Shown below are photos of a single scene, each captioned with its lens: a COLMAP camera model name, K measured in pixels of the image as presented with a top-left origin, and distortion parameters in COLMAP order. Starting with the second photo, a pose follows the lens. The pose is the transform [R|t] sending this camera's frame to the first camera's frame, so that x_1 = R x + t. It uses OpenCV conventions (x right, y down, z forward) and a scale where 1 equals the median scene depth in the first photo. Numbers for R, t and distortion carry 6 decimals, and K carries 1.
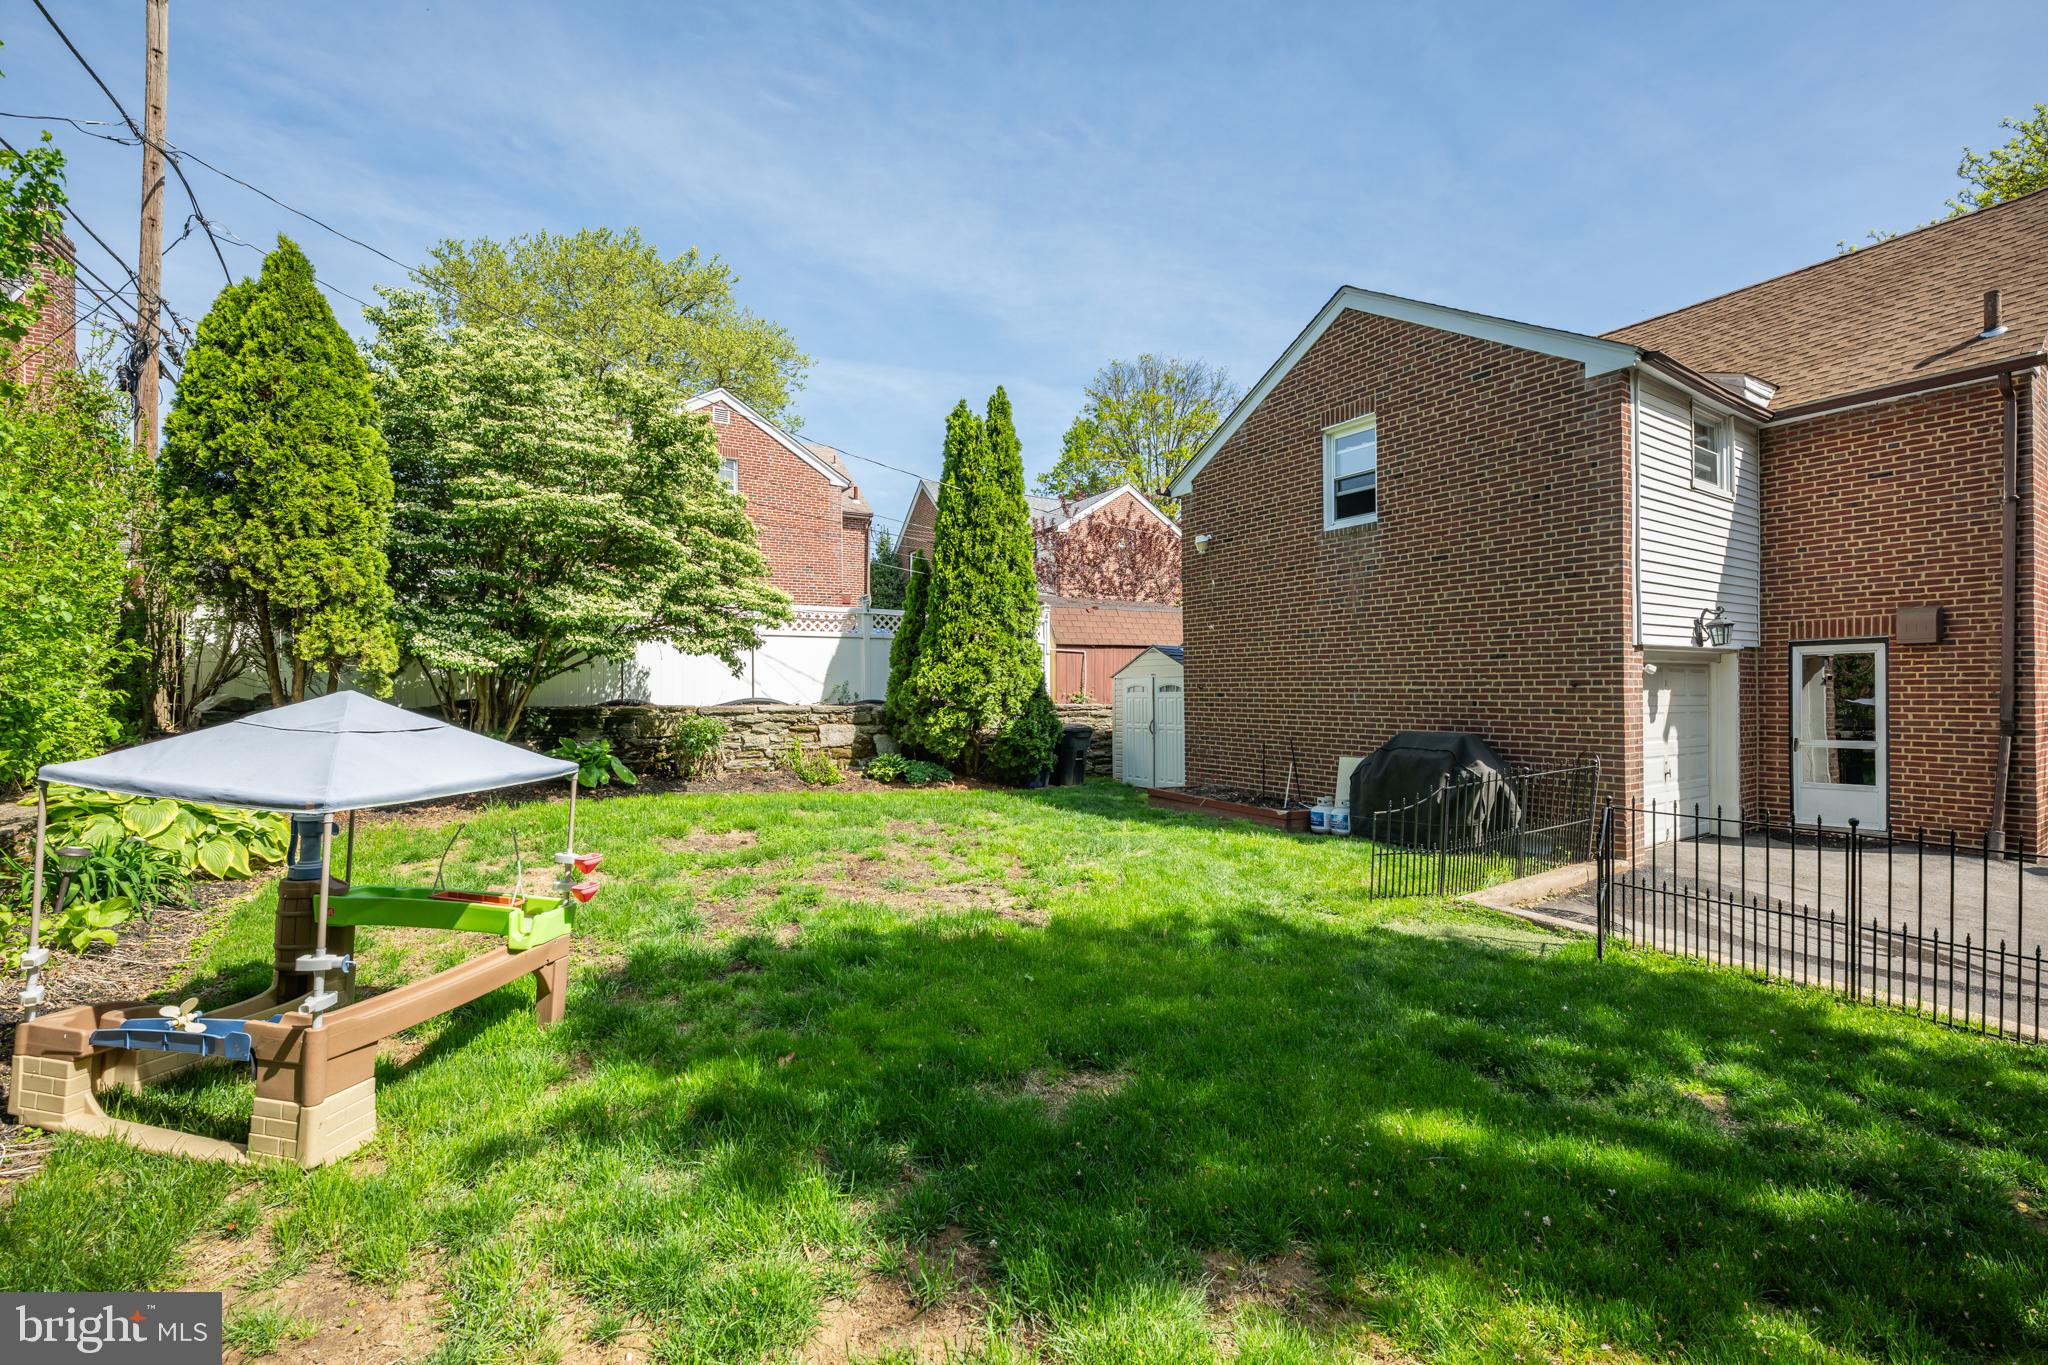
lens RADIAL K [[882.7, 0, 1040.8], [0, 882.7, 678.7], [0, 0, 1]] dist [0.013441, 0.000150]
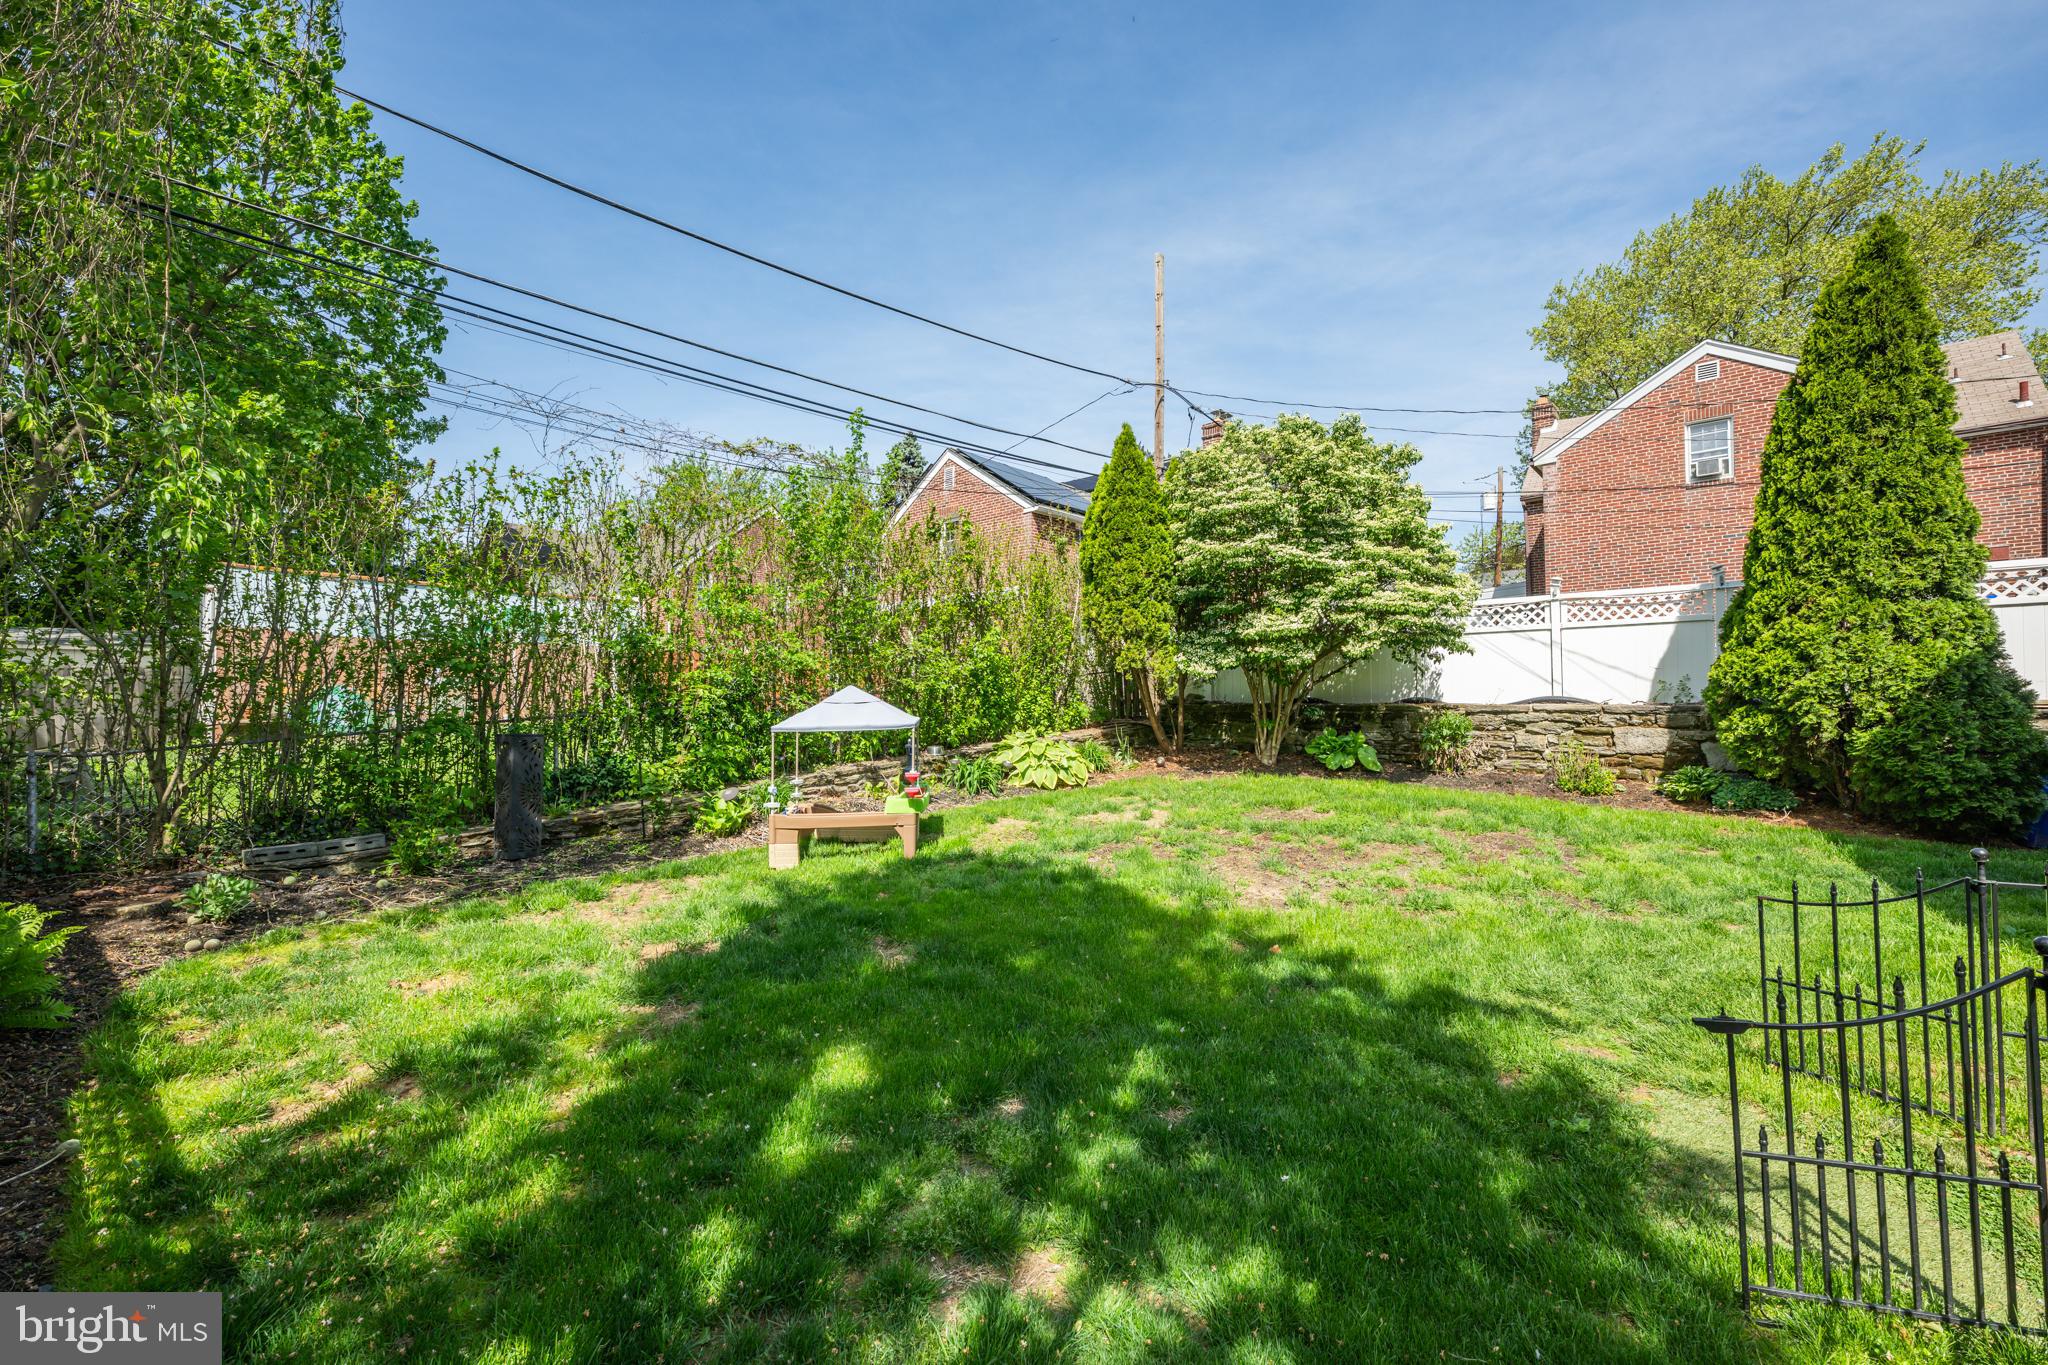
lens RADIAL K [[811.4, 0, 1024.0], [0, 811.4, 682.5], [0, 0, 1]] dist [0.000334, 0.000211]
pose [[0.271396, -0.020898, -0.962241, 0.374877], [0.017595, 0.999705, -0.016749, 0.012303], [0.962307, -0.012385, 0.271684, 0.240898]]
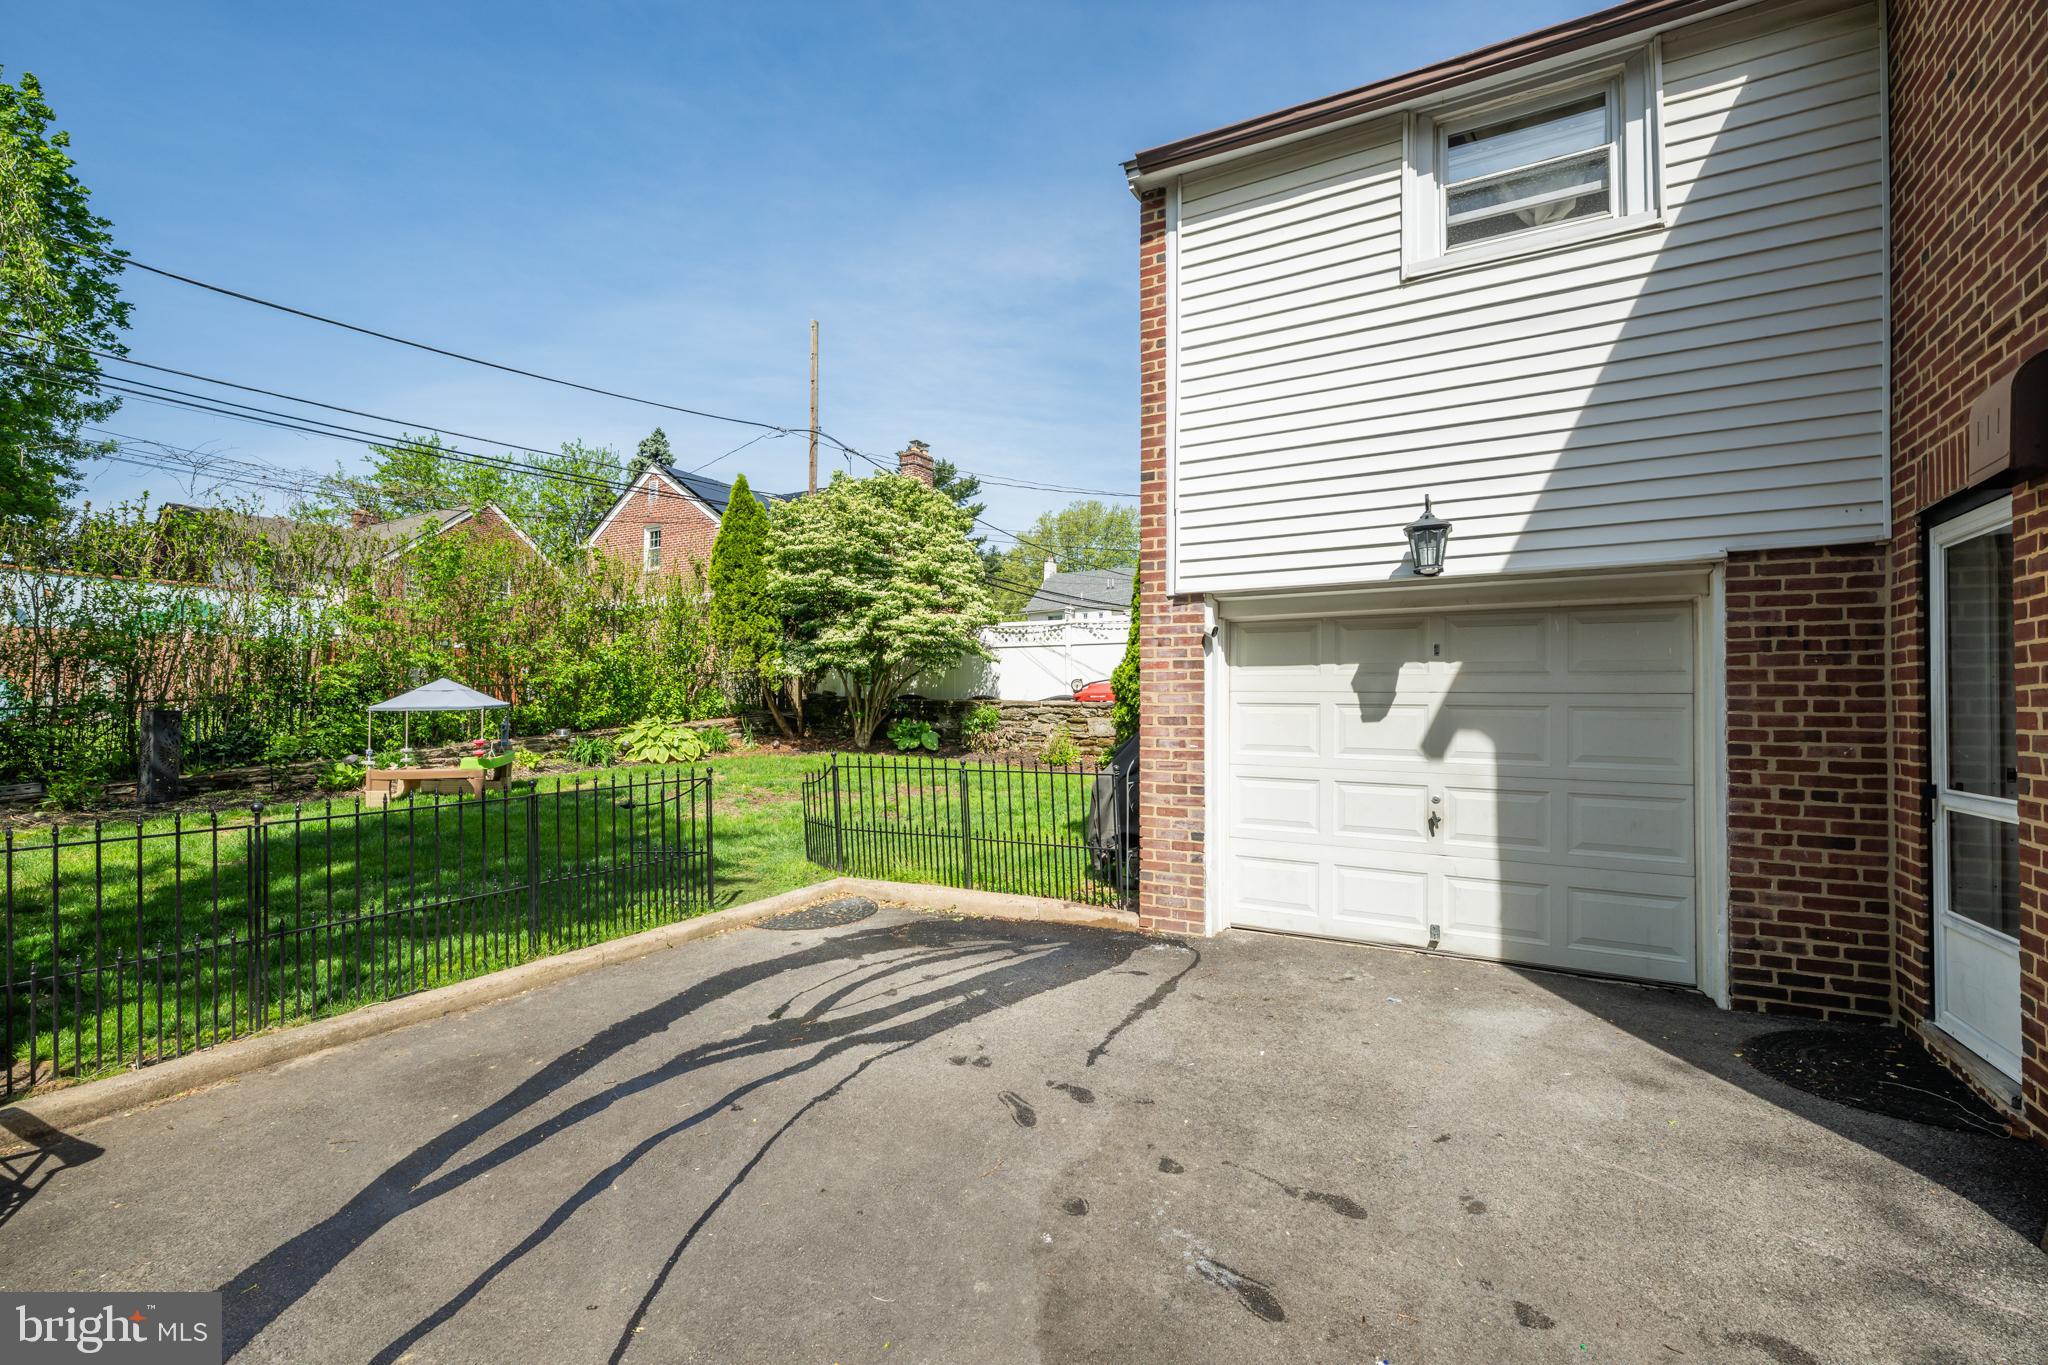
lens RADIAL K [[886.5, 0, 1024.0], [0, 886.5, 682.5], [0, 0, 1]] dist [0.002407, 0.000291]
pose [[0.430430, -0.016195, -0.902478, 0.833729], [0.005753, 0.999868, -0.015199, 0.023883], [0.902605, 0.001350, 0.430467, 0.427345]]
